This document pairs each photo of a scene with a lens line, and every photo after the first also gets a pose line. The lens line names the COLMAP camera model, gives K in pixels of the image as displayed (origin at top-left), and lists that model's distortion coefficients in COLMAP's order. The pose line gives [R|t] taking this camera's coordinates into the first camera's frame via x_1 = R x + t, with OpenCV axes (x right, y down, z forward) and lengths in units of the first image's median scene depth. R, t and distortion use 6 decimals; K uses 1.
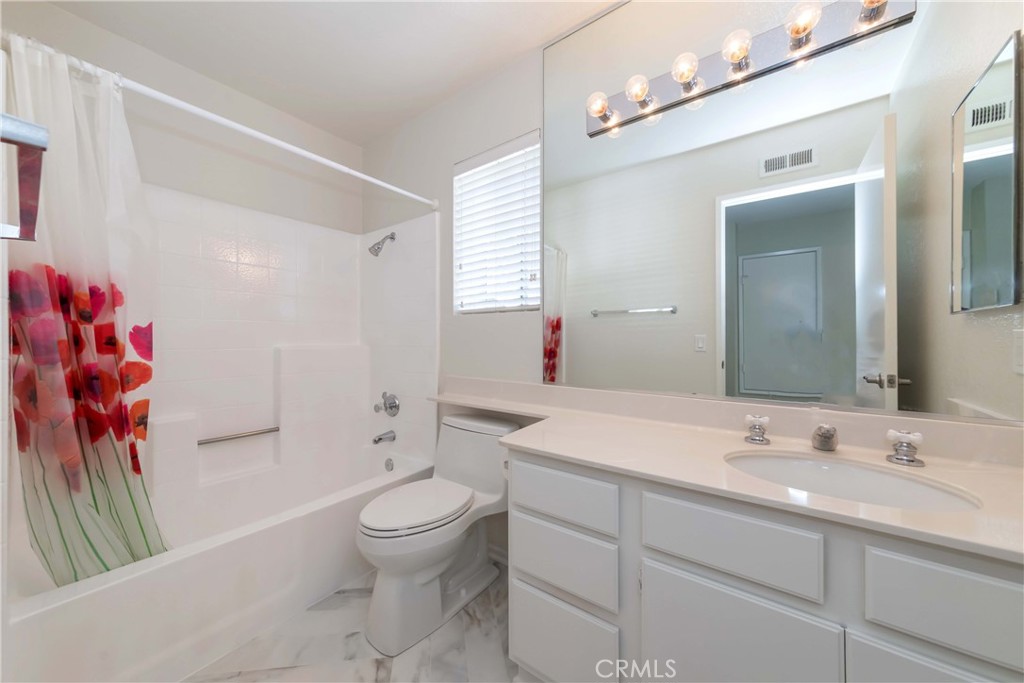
lens RADIAL K [[364.1, 0, 510.7], [0, 364.1, 342.3], [0, 0, 1]] dist [-0.001832, 0.000738]
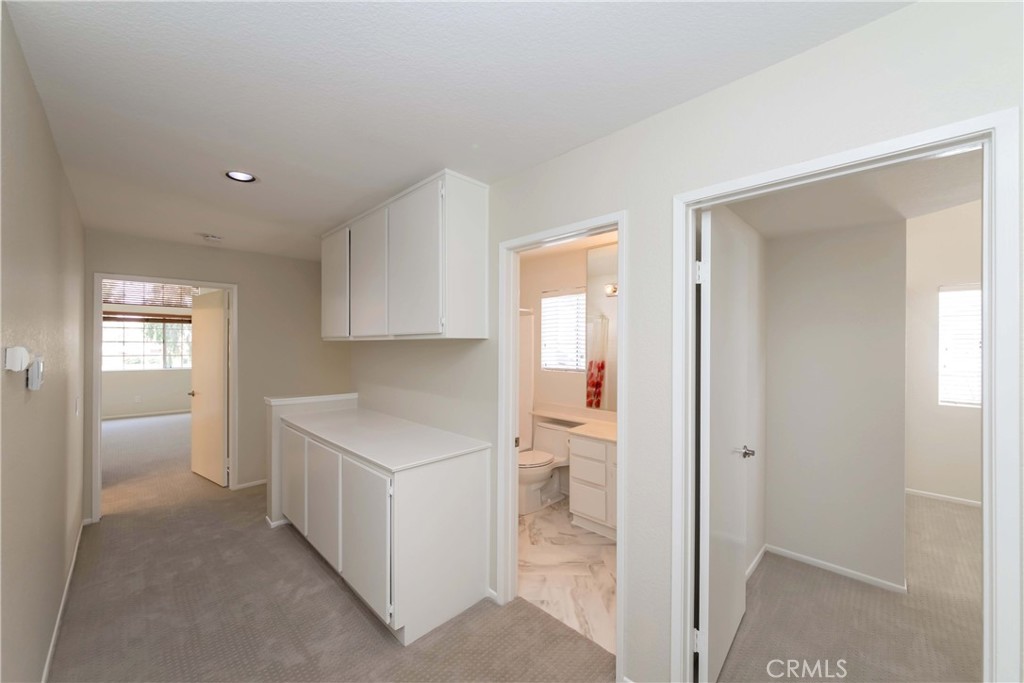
lens RADIAL K [[418.5, 0, 513.7], [0, 418.5, 342.2], [0, 0, 1]] dist [0.001932, -0.000053]
pose [[0.990126, 0.003785, -0.140132, 0.008859], [-0.003756, 0.999993, 0.000475, -0.224457], [0.140133, 0.000056, 0.990133, -1.229944]]
